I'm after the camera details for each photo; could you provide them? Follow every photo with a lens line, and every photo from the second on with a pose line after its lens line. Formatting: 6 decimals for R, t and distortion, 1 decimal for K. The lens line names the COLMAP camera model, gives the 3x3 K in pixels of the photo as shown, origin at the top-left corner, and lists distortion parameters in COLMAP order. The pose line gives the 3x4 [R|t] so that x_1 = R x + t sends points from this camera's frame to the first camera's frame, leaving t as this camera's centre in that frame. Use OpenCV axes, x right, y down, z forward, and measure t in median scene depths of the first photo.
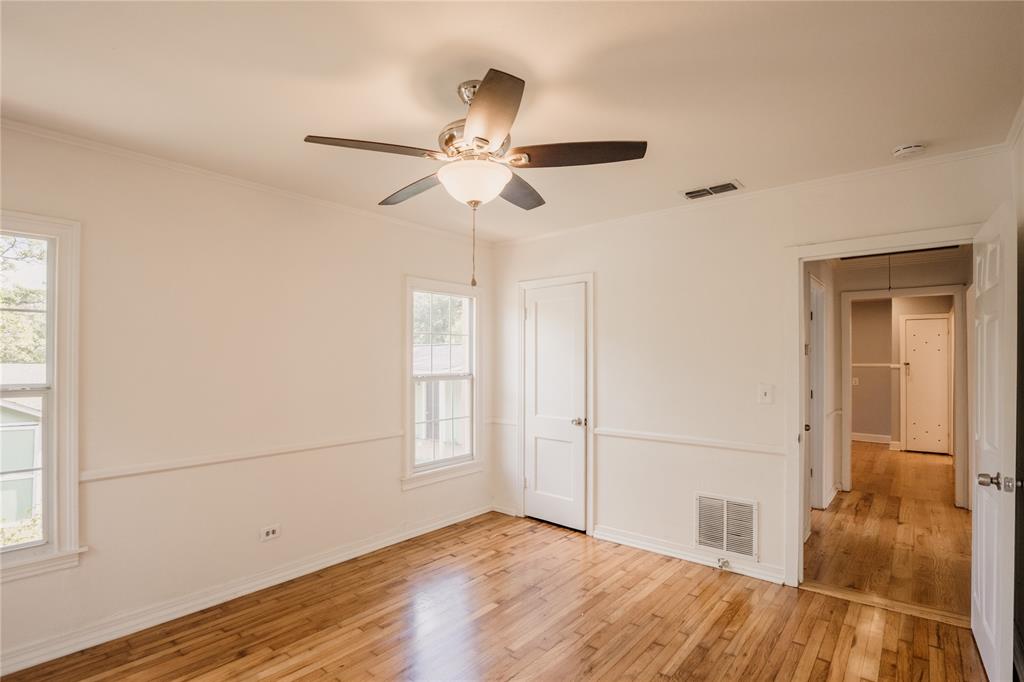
lens RADIAL K [[490.4, 0, 483.9], [0, 490.4, 352.5], [0, 0, 1]] dist [-0.020993, 0.000158]
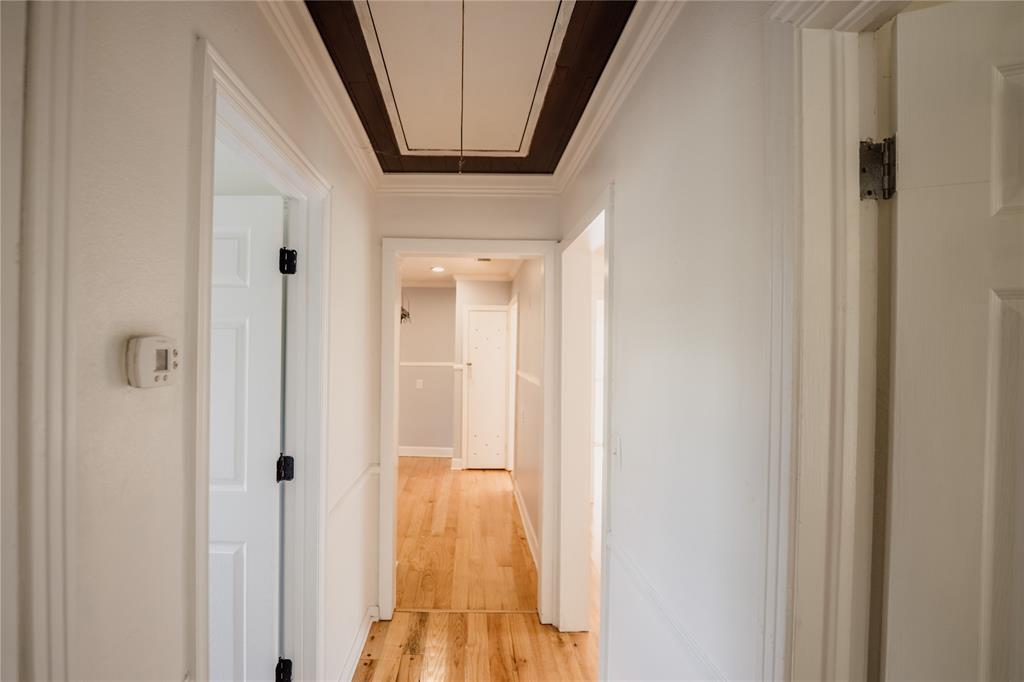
lens RADIAL K [[490.4, 0, 483.9], [0, 490.4, 352.5], [0, 0, 1]] dist [-0.020993, 0.000158]
pose [[0.722184, 0.002176, 0.691698, 0.311076], [-0.016302, 0.999771, 0.013876, -0.007943], [-0.691509, -0.021298, 0.722054, 0.373192]]
